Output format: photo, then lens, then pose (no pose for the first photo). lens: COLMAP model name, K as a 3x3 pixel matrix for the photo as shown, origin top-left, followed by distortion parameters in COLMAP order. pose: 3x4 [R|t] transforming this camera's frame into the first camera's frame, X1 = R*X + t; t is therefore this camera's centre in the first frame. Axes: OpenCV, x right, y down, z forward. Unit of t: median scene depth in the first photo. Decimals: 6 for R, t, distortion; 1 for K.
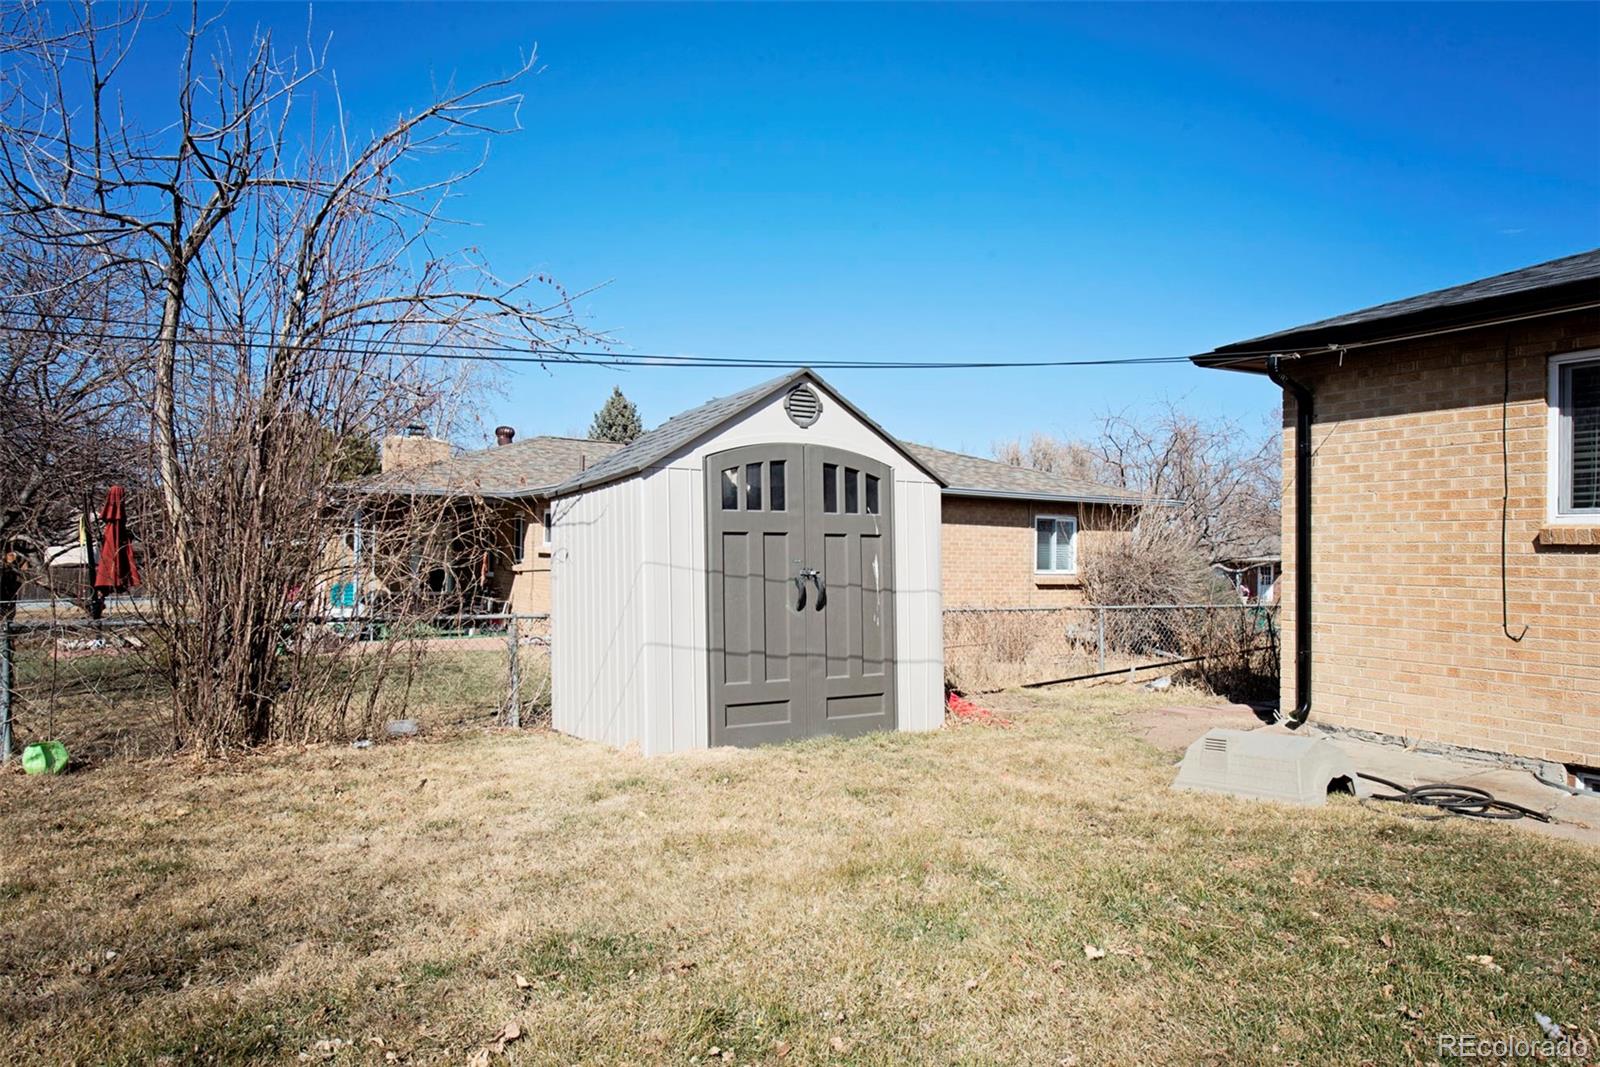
lens RADIAL K [[1102.3, 0, 798.4], [0, 1102.3, 540.7], [0, 0, 1]] dist [0.015806, -0.001844]
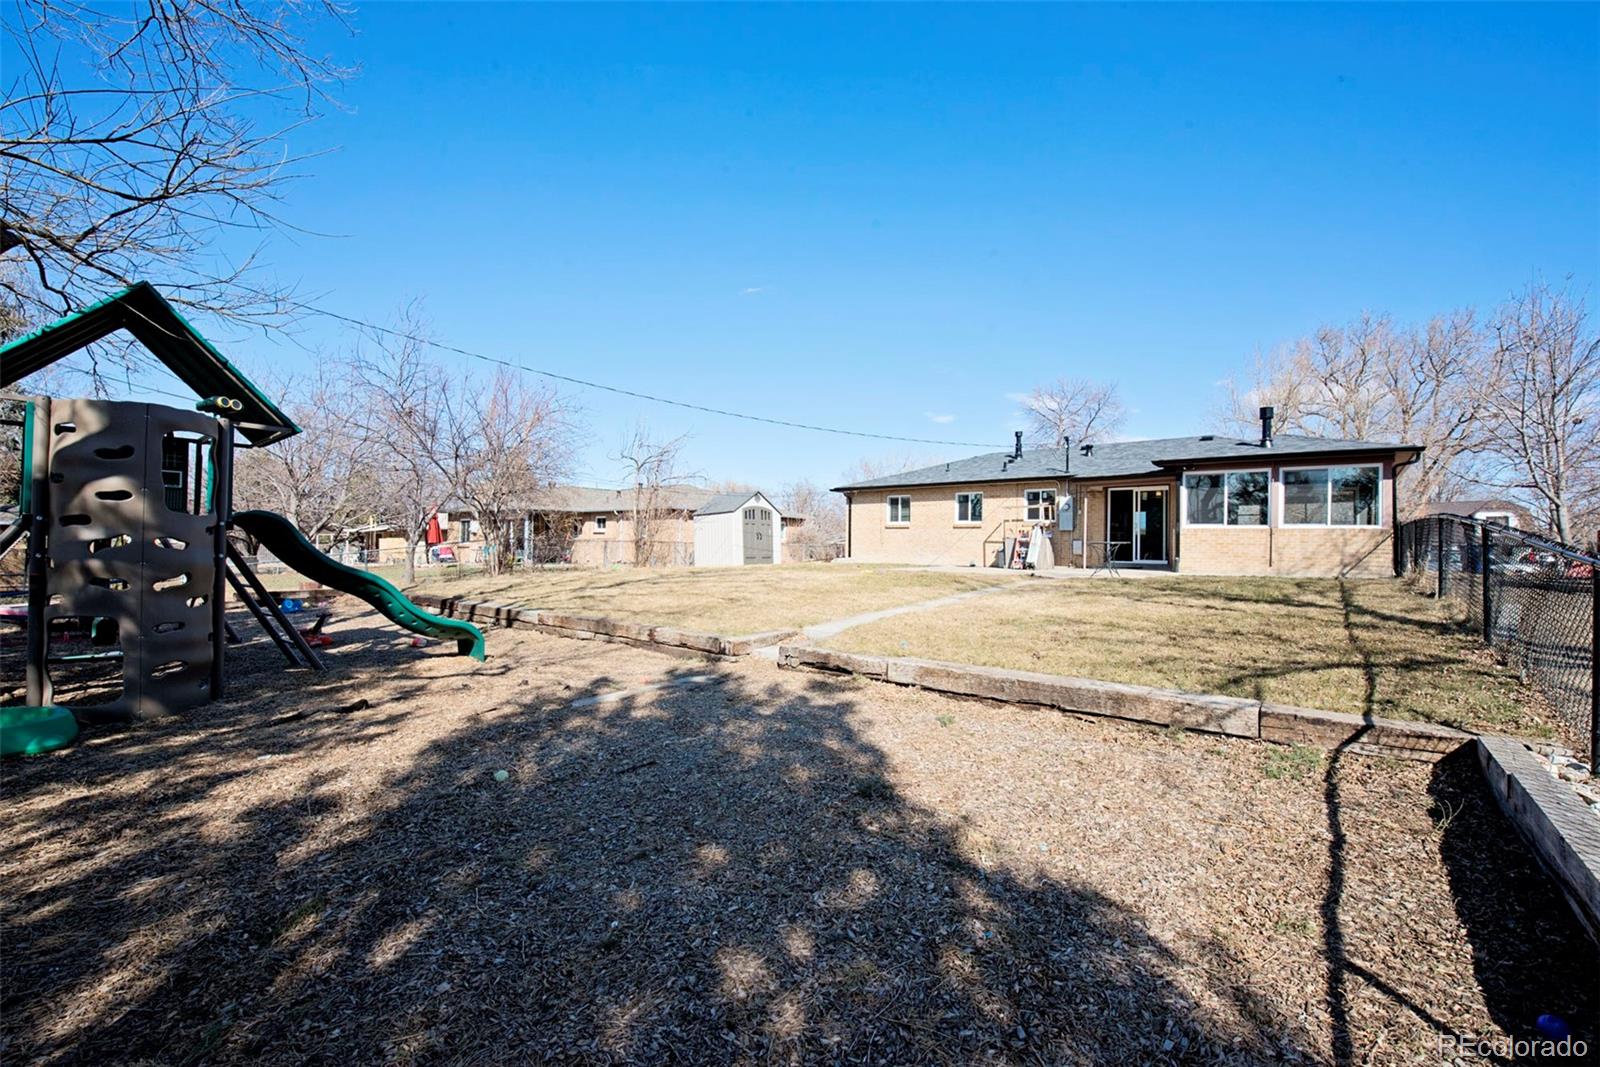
lens RADIAL K [[639.5, 0, 791.7], [0, 639.5, 538.1], [0, 0, 1]] dist [-0.013666, -0.000246]
pose [[0.944278, 0.012411, 0.328915, -0.770449], [-0.013395, 0.999910, 0.000726, 0.051282], [-0.328876, -0.005091, 0.944359, -1.706607]]
